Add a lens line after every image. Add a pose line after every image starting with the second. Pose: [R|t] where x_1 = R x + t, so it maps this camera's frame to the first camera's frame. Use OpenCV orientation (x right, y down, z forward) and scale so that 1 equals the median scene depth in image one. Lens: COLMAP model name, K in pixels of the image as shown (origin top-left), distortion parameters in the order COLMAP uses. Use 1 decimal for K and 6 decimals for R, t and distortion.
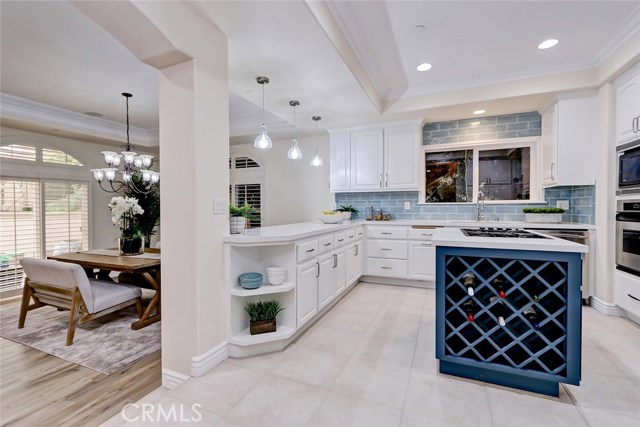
lens RADIAL K [[294.1, 0, 316.3], [0, 294.1, 210.8], [0, 0, 1]] dist [-0.000899, -0.000031]
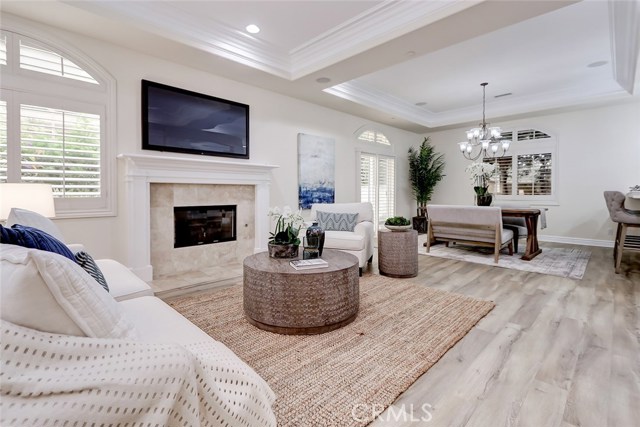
lens RADIAL K [[297.6, 0, 314.6], [0, 297.6, 196.8], [0, 0, 1]] dist [0.000522, -0.000401]
pose [[0.926280, 0.009592, -0.376715, -0.855275], [-0.008143, 0.999952, 0.005439, 0.102956], [0.376749, -0.001971, 0.926313, -0.500166]]
